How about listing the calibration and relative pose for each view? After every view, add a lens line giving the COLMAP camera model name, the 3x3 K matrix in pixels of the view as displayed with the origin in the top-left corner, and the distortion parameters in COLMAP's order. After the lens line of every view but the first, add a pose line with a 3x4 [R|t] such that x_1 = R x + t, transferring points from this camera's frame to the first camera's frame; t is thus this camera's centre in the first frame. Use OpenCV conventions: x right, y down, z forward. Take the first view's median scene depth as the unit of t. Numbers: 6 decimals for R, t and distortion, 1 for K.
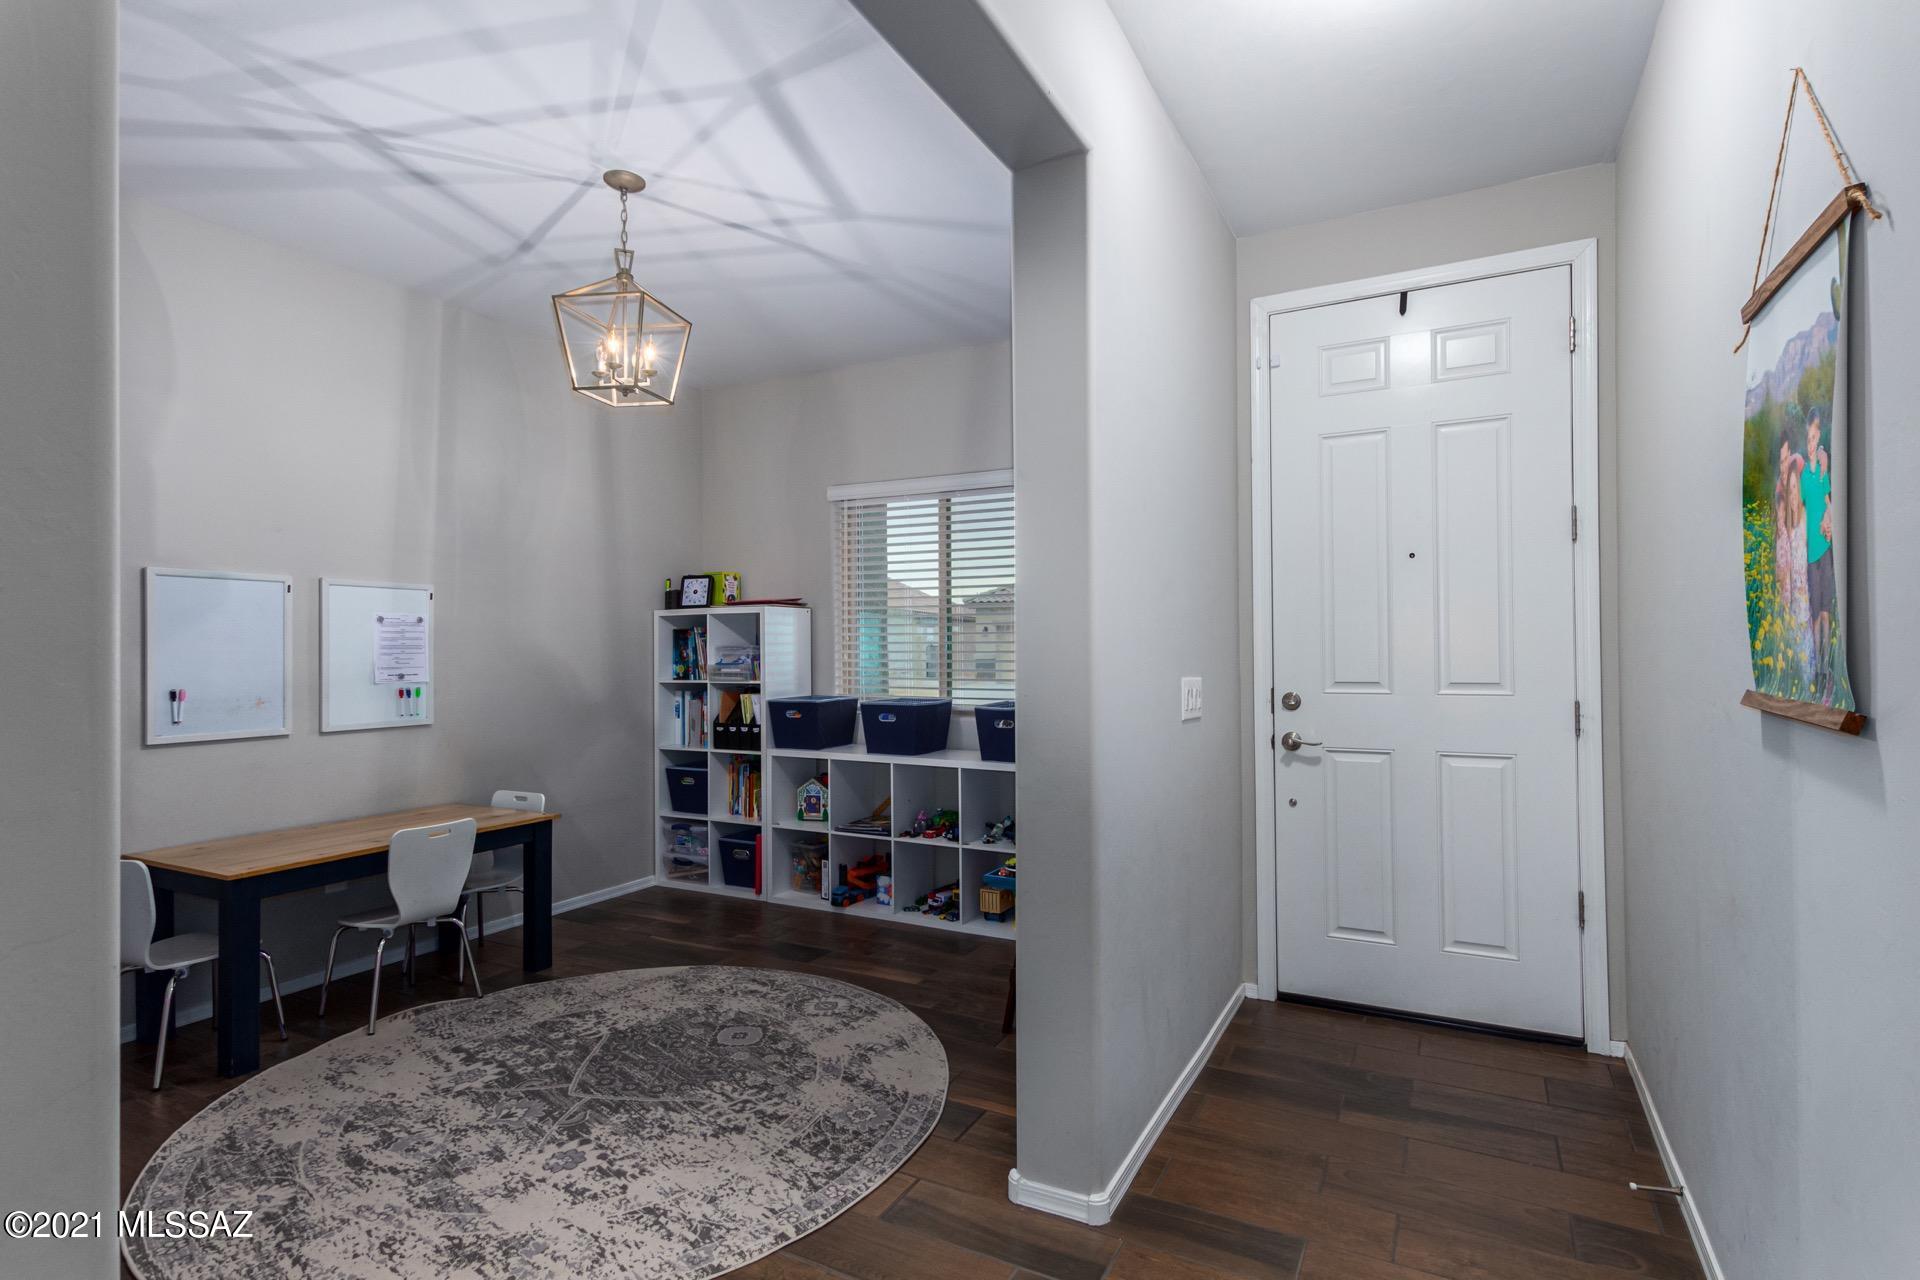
lens RADIAL K [[880.9, 0, 966.8], [0, 880.9, 647.1], [0, 0, 1]] dist [0.006596, -0.001262]
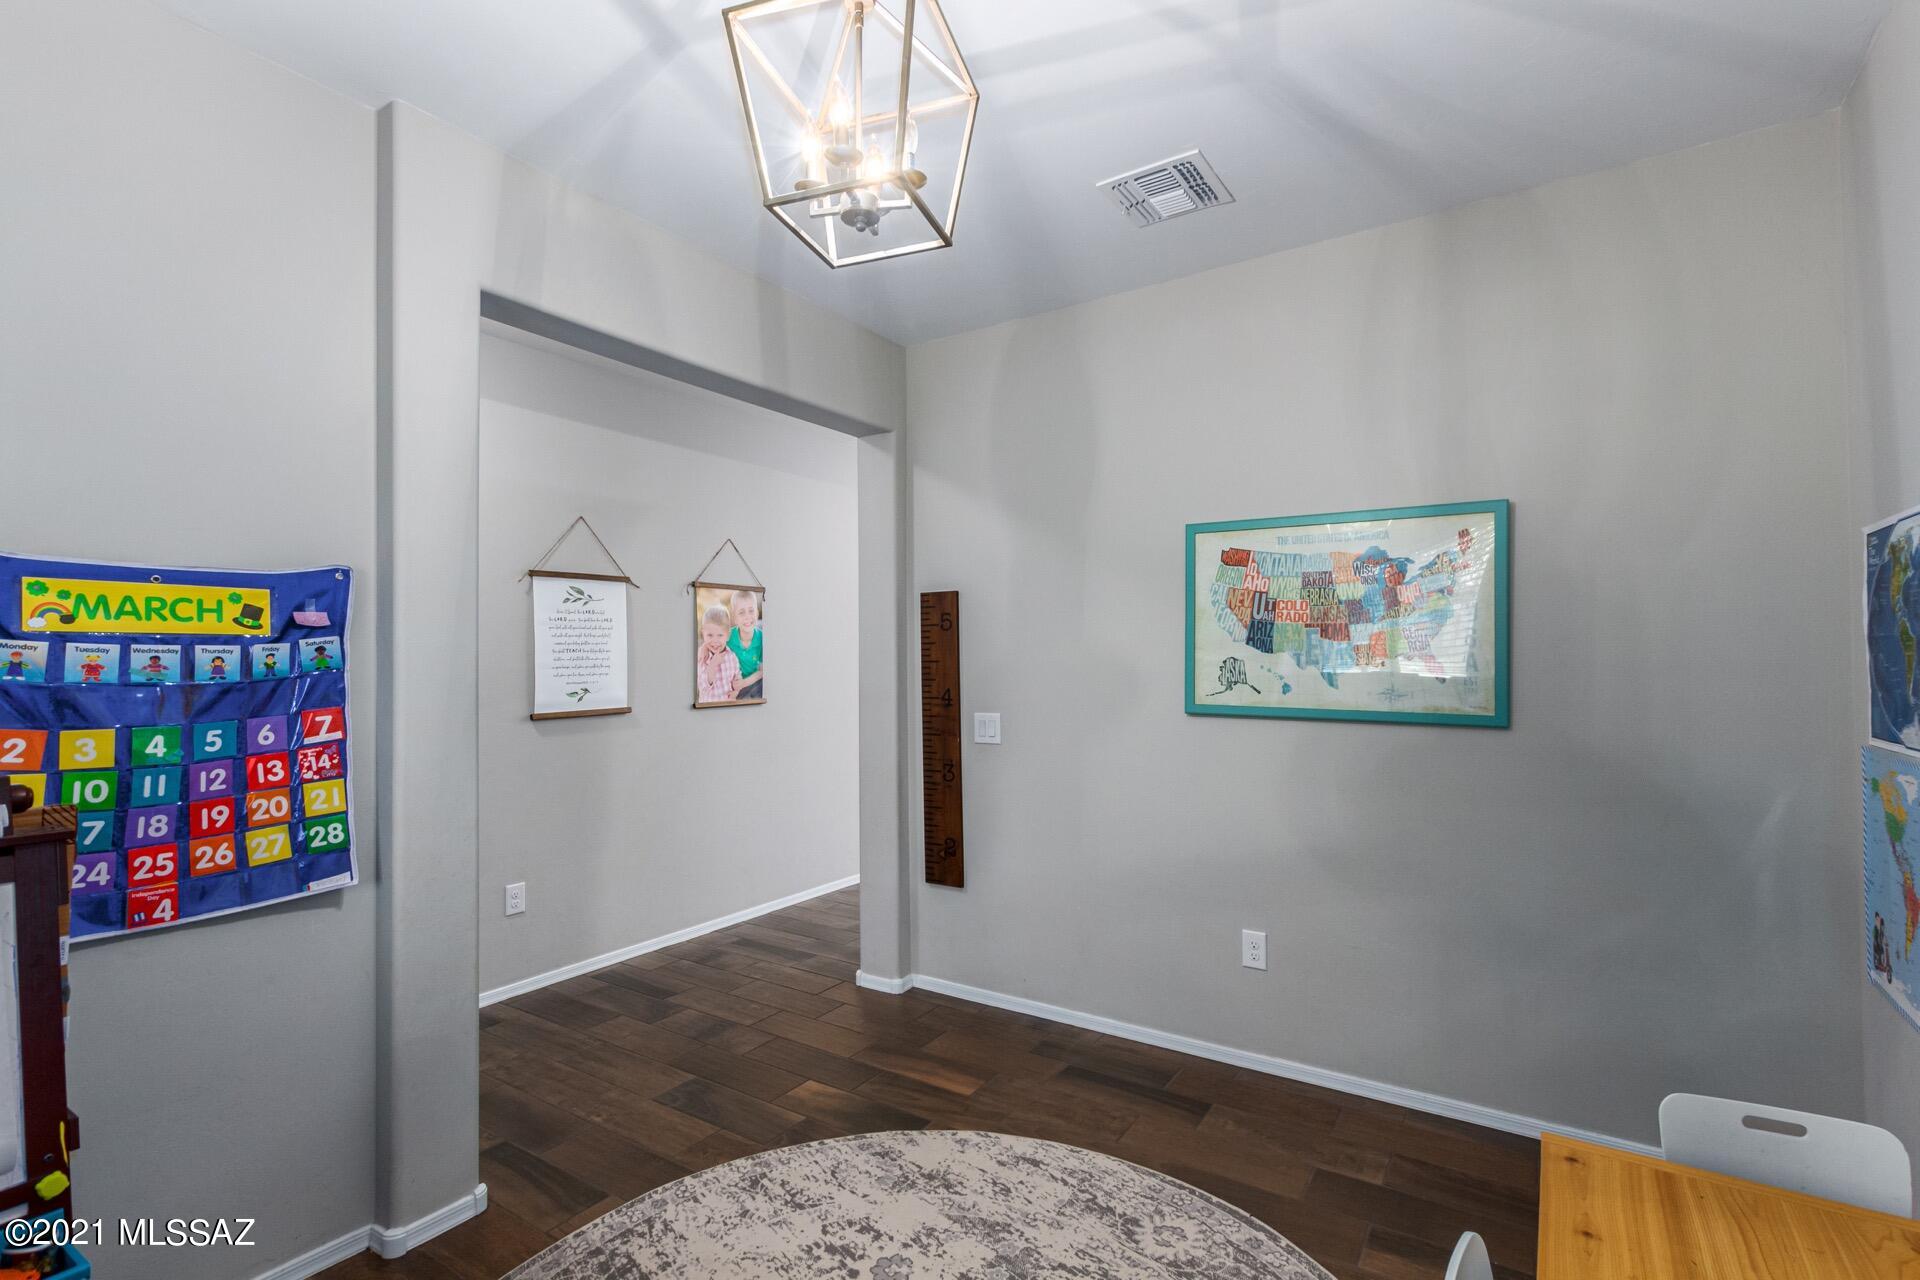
lens RADIAL K [[880.9, 0, 966.8], [0, 880.9, 647.1], [0, 0, 1]] dist [0.006596, -0.001262]
pose [[-0.992374, 0.015083, 0.122335, -0.704746], [0.012759, 0.999723, -0.019759, -0.050577], [-0.122599, -0.018047, -0.992292, 2.063093]]
